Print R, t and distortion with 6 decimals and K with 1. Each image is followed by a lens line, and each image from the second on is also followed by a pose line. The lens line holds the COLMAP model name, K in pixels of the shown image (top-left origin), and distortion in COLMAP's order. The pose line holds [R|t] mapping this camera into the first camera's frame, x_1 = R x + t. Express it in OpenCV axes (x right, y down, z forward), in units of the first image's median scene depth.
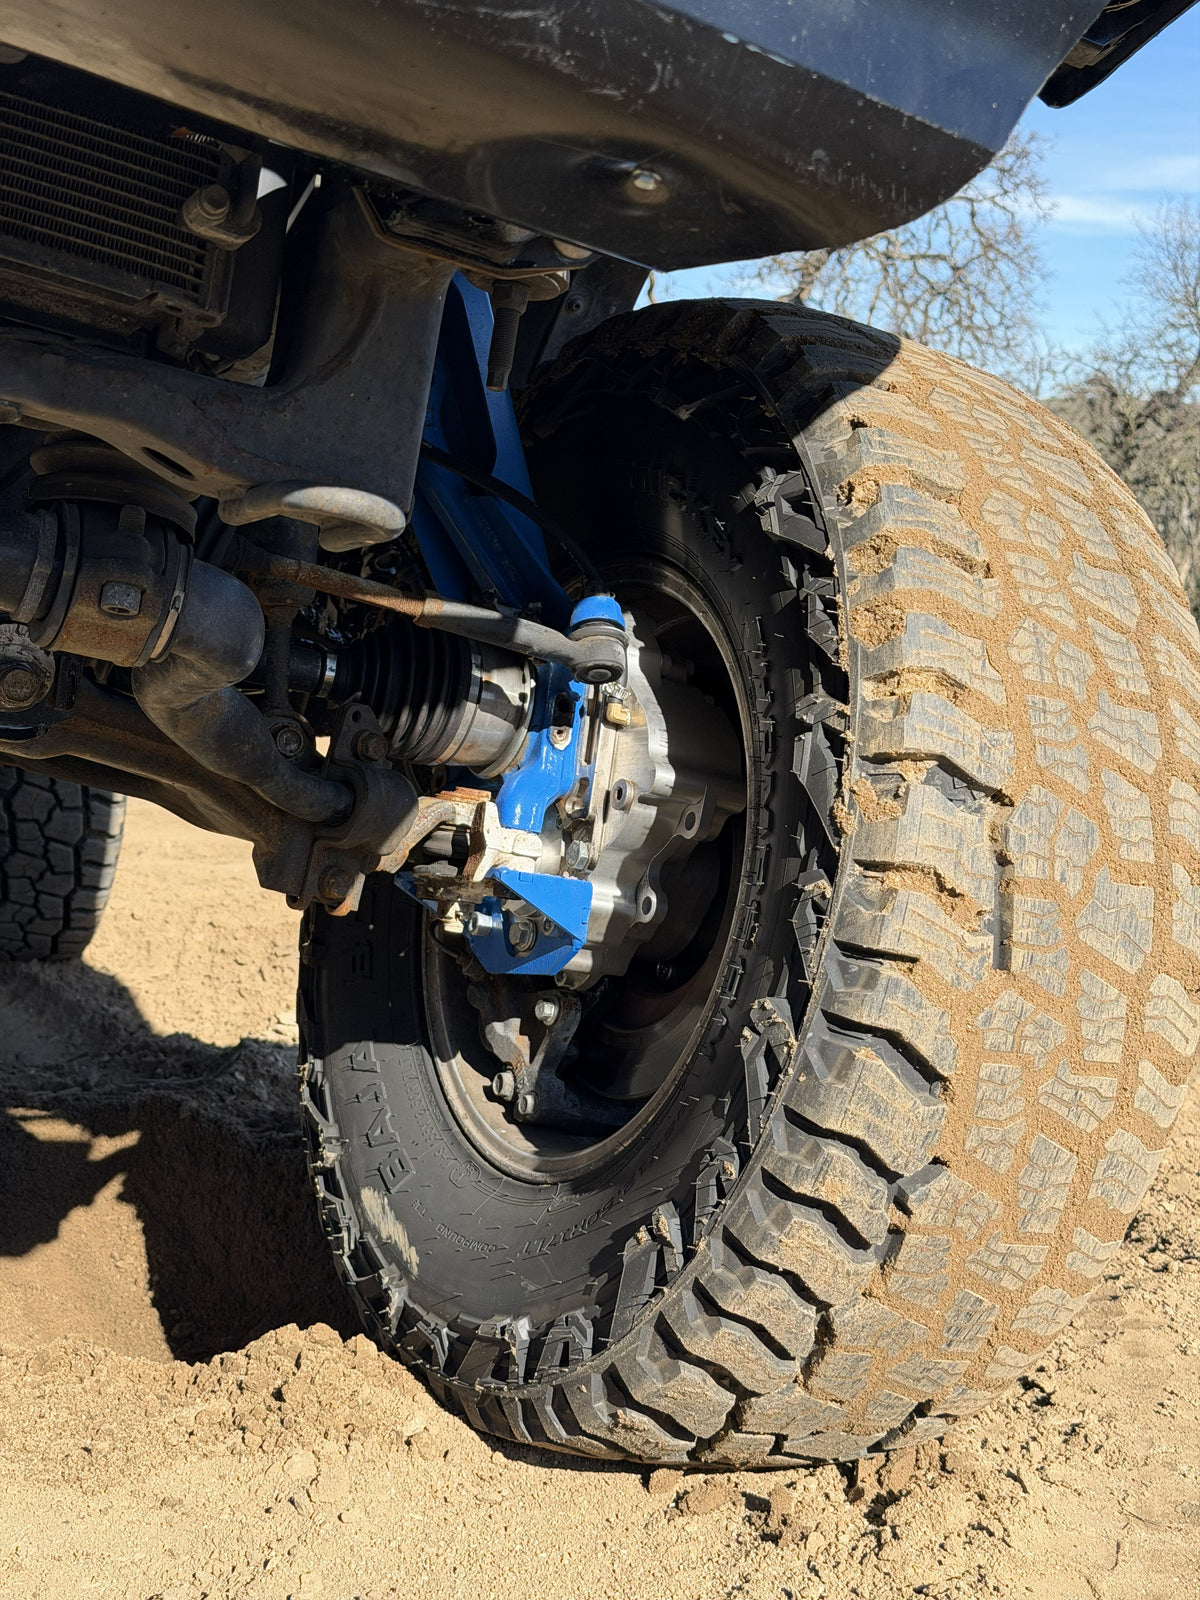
lens RADIAL K [[2307.1, 0, 600.0], [0, 2307.1, 800.0], [0, 0, 1]] dist [0.118872, 0.000633]
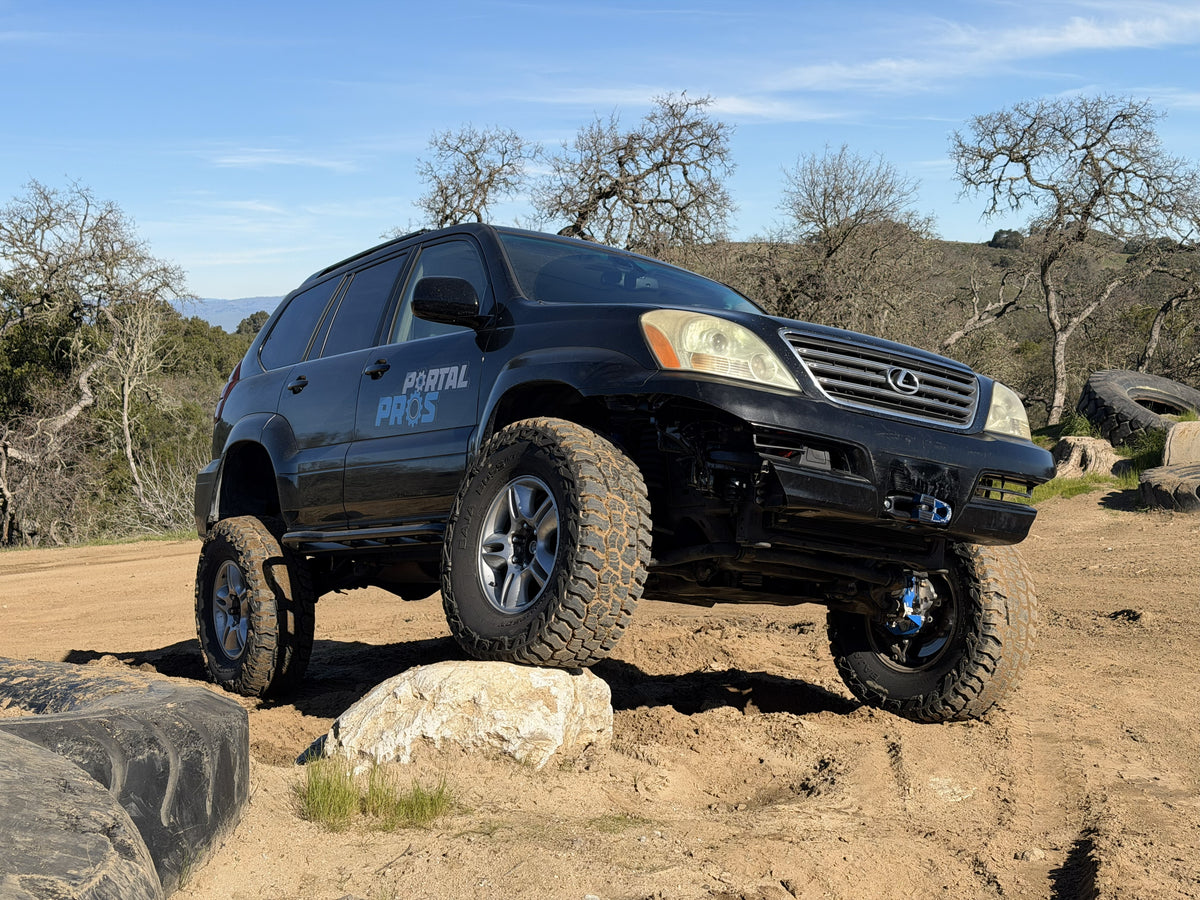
lens RADIAL K [[1730.4, 0, 600.0], [0, 1730.4, 450.0], [0, 0, 1]] dist [0.118872, 0.000633]
pose [[0.989404, -0.066889, 0.128865, -1.372662], [0.073820, 0.996029, -0.049774, -0.224892], [-0.125024, 0.058759, 0.990412, -3.270540]]
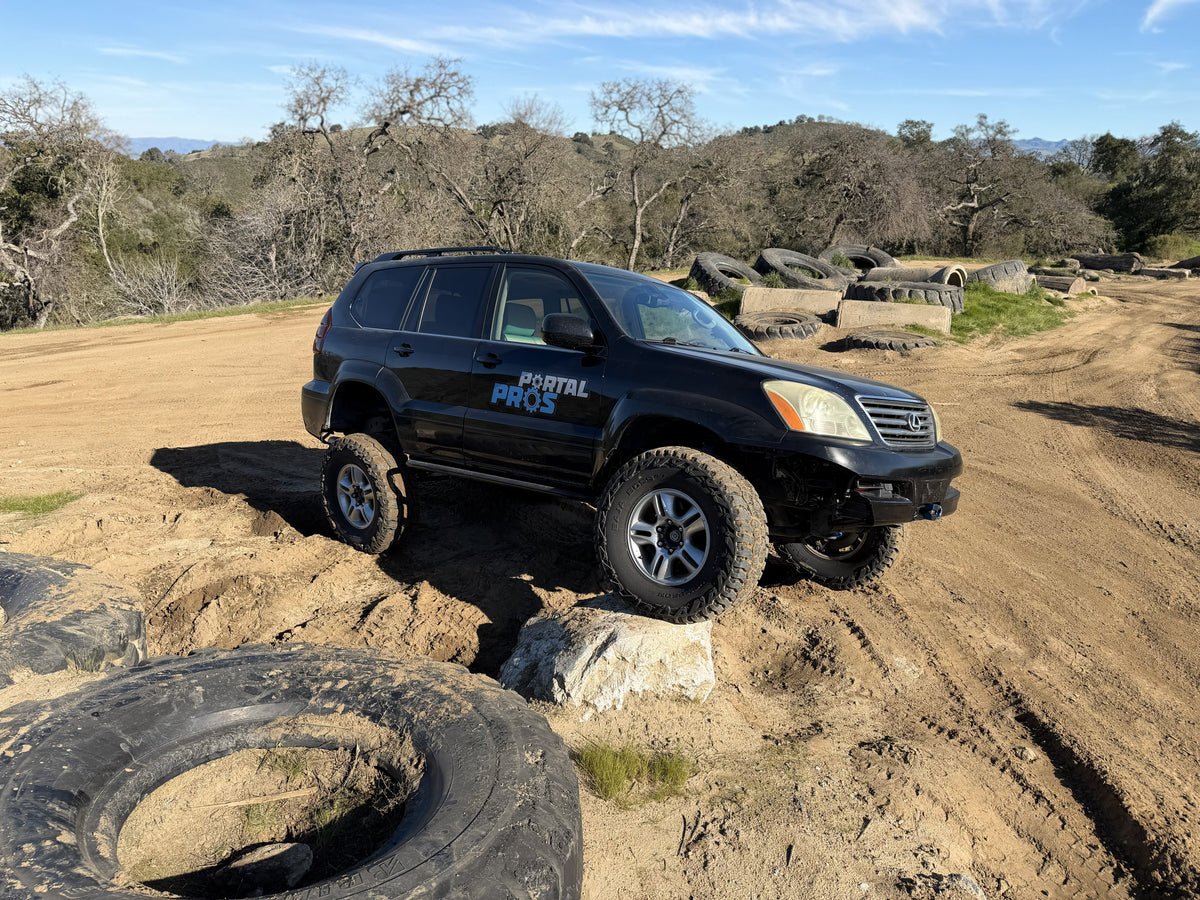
lens RADIAL K [[857.1, 0, 601.9], [0, 857.1, 465.1], [0, 0, 1]] dist [0.095882, -0.129853]
pose [[0.921772, -0.122086, 0.368010, -2.260653], [0.042644, 0.975297, 0.216741, -1.062816], [-0.385380, -0.184092, 0.904208, -1.777059]]
